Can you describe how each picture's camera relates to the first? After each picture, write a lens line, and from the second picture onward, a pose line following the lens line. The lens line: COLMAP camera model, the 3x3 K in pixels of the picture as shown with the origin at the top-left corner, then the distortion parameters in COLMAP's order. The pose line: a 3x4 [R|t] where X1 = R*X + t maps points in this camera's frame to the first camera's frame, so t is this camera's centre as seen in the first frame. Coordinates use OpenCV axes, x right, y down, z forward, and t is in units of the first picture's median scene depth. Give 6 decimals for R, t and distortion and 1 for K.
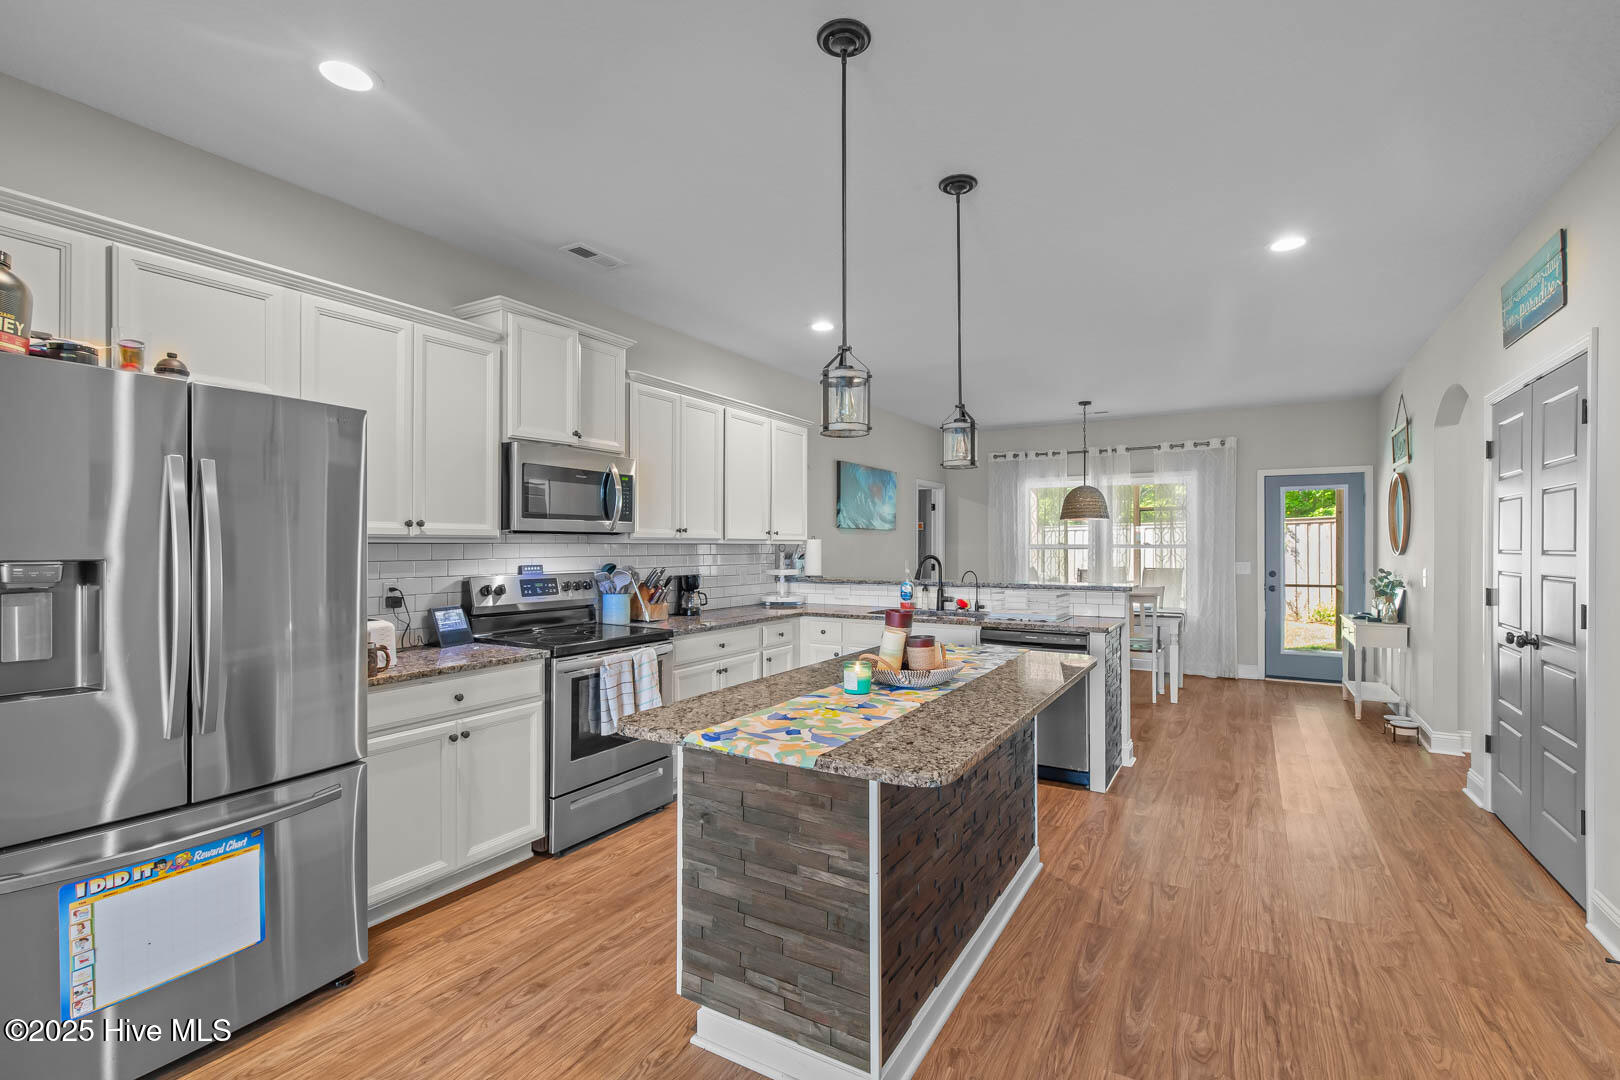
lens RADIAL K [[729.0, 0, 824.3], [0, 729.0, 541.9], [0, 0, 1]] dist [0.008150, -0.002861]
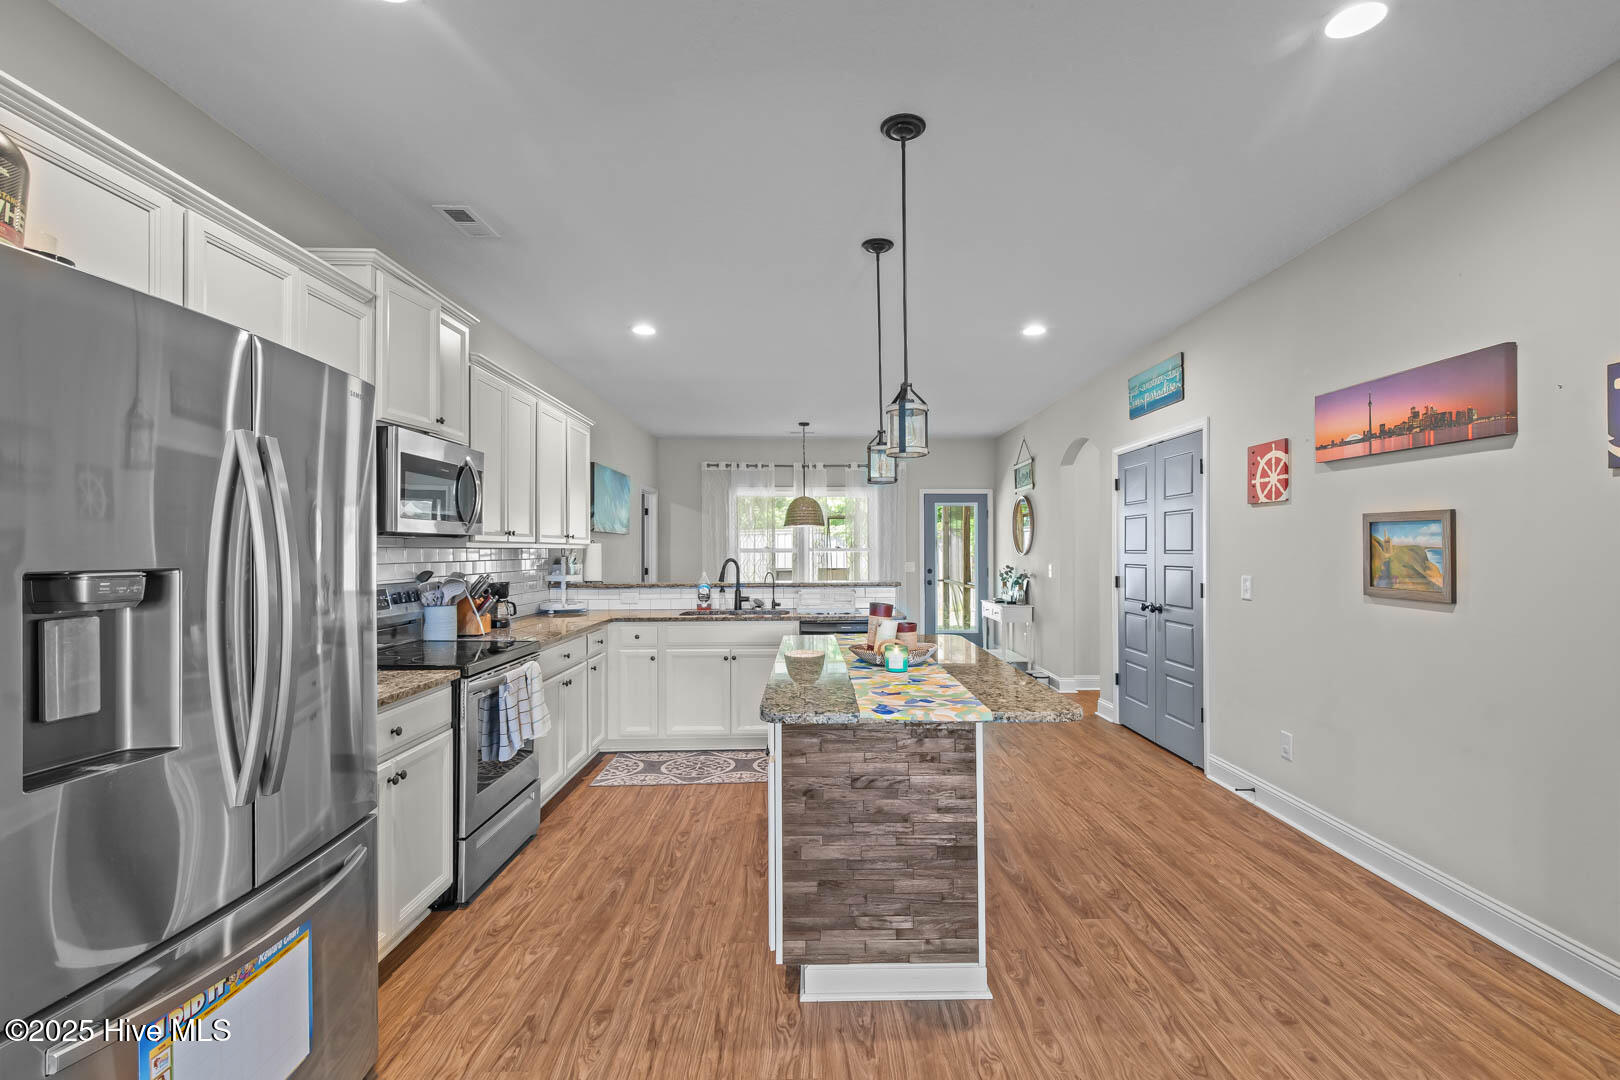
lens RADIAL K [[729.0, 0, 827.0], [0, 729.0, 543.0], [0, 0, 1]] dist [0.008150, -0.002861]
pose [[0.854834, 0.001562, 0.518899, -0.358492], [0.001014, 0.999989, -0.004681, 0.001144], [-0.518900, 0.004527, 0.854823, 0.019877]]
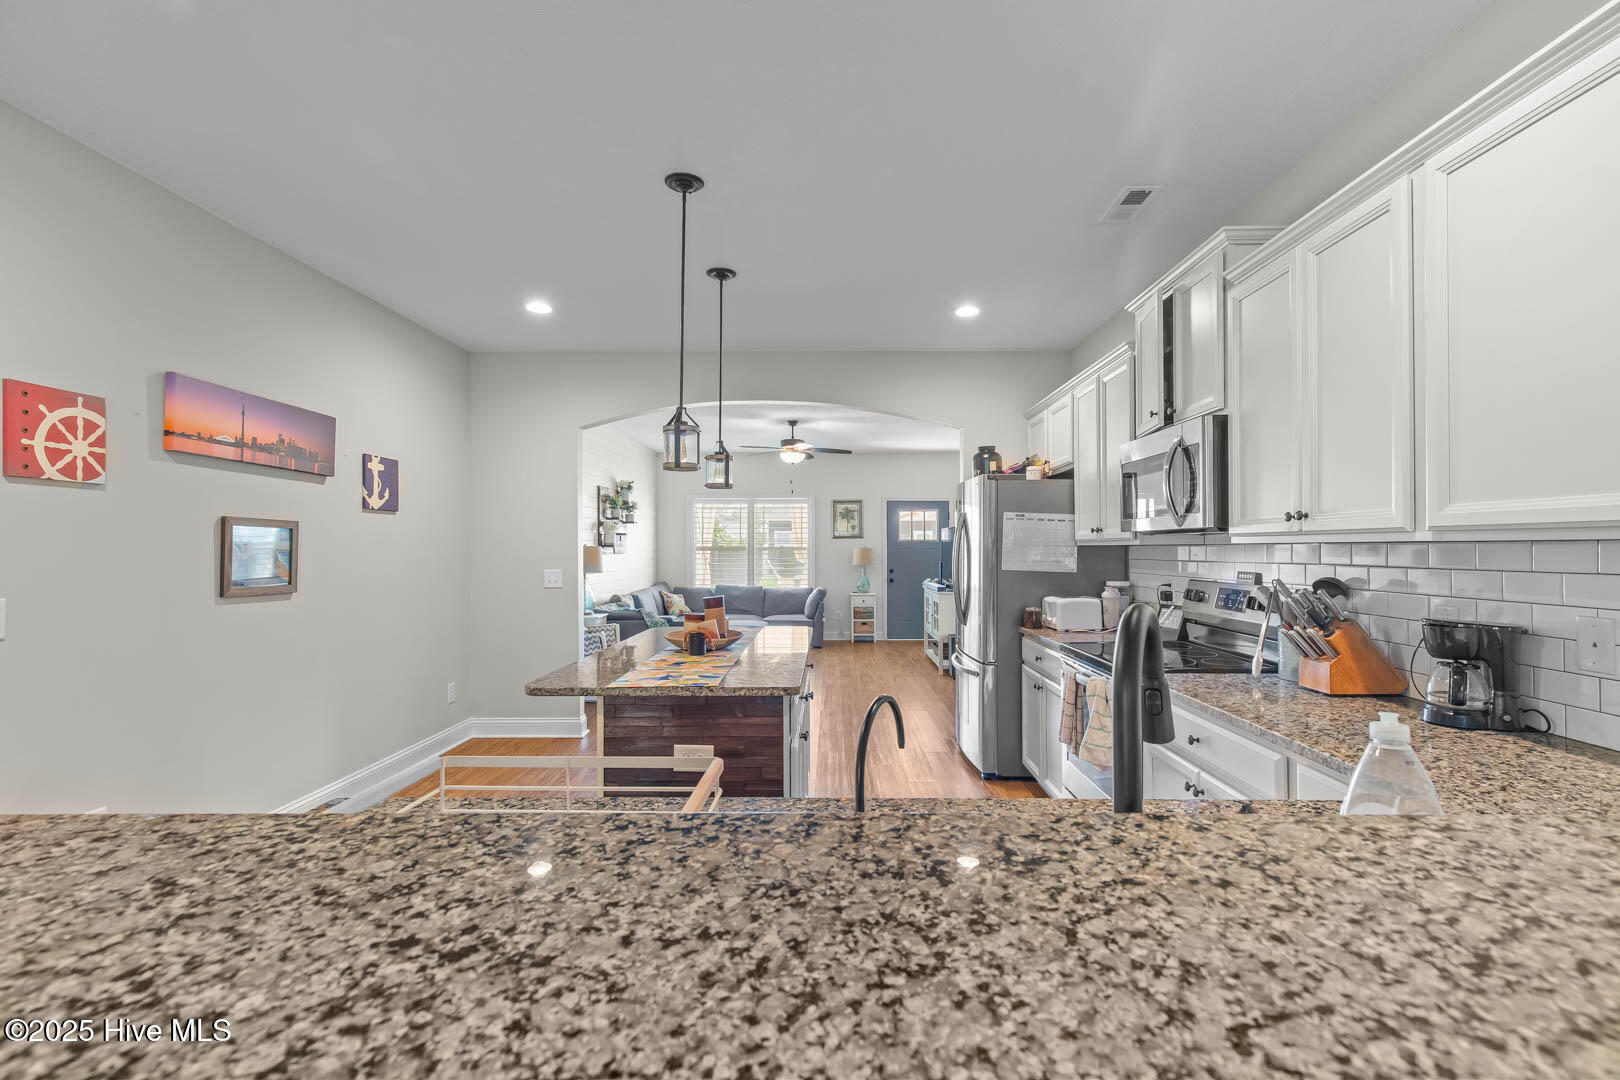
lens RADIAL K [[729.0, 0, 818.6], [0, 729.0, 542.0], [0, 0, 1]] dist [0.008150, -0.002861]
pose [[-0.870609, -0.002626, -0.491968, 0.361830], [0.004369, 0.999905, -0.013070, 0.007456], [0.491955, -0.013528, -0.870515, 1.378118]]
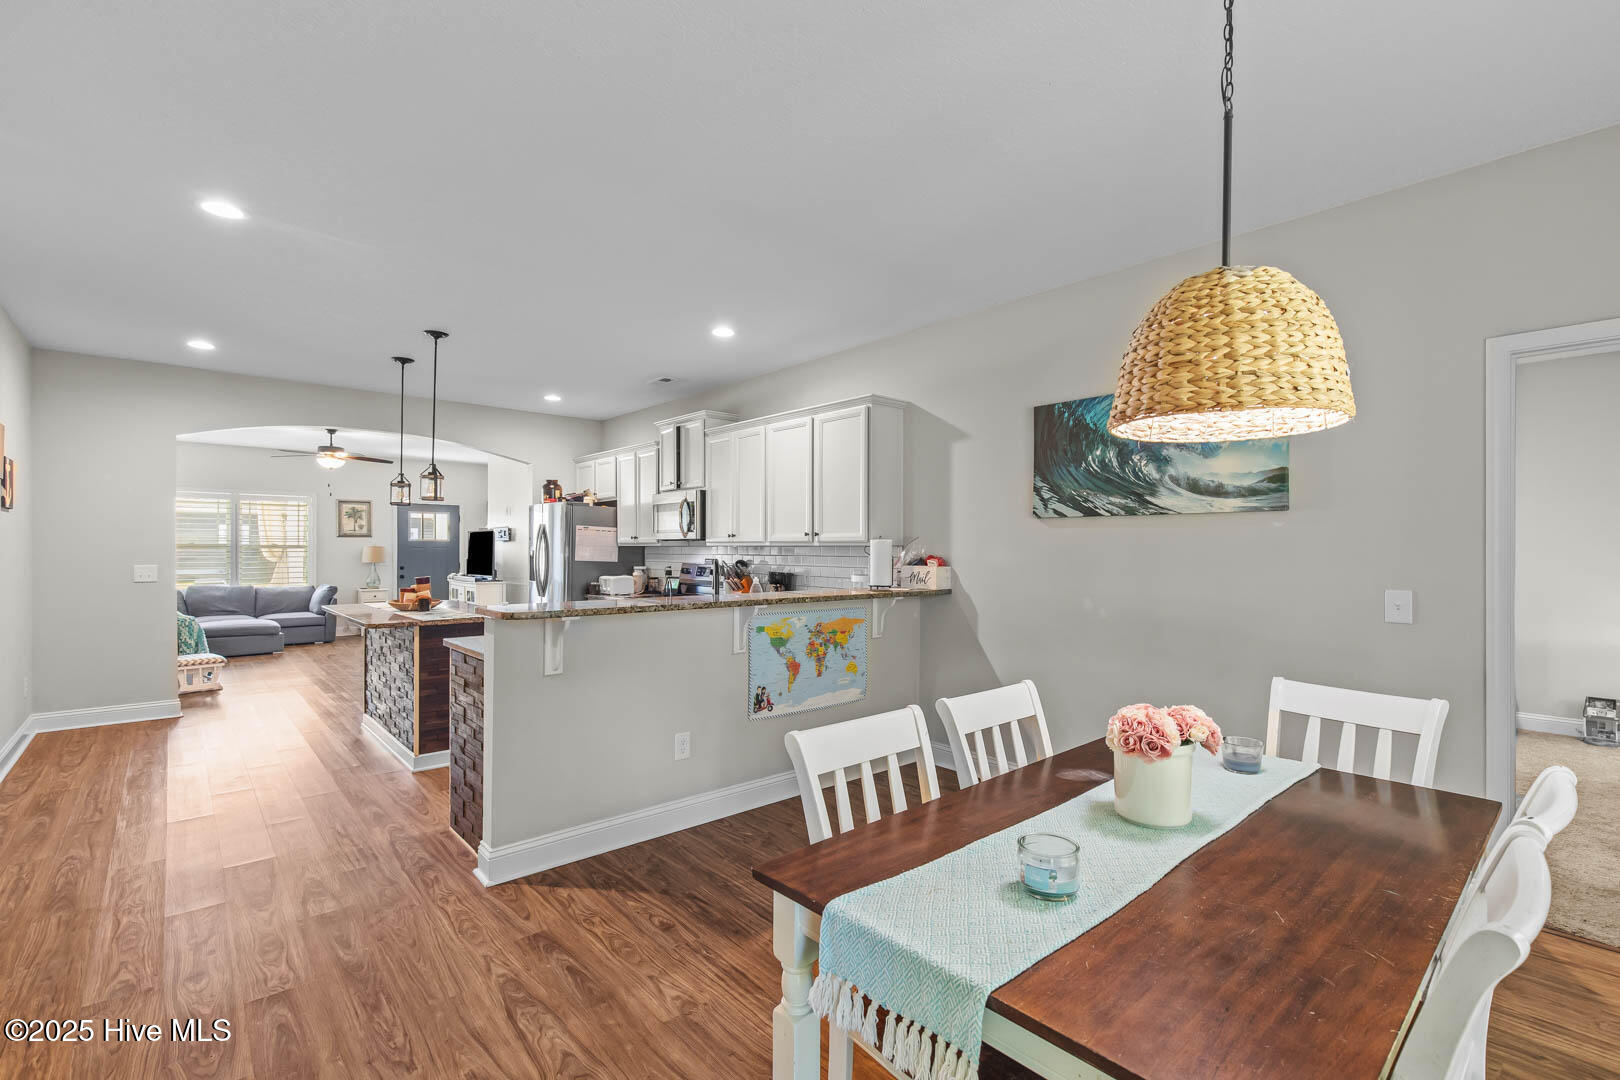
lens RADIAL K [[729.0, 0, 826.7], [0, 729.0, 543.8], [0, 0, 1]] dist [0.008150, -0.002861]
pose [[-0.310220, -0.006698, -0.950641, 1.075073], [0.002073, 0.999968, -0.007722, 0.009892], [0.950662, -0.004366, -0.310196, 1.695133]]
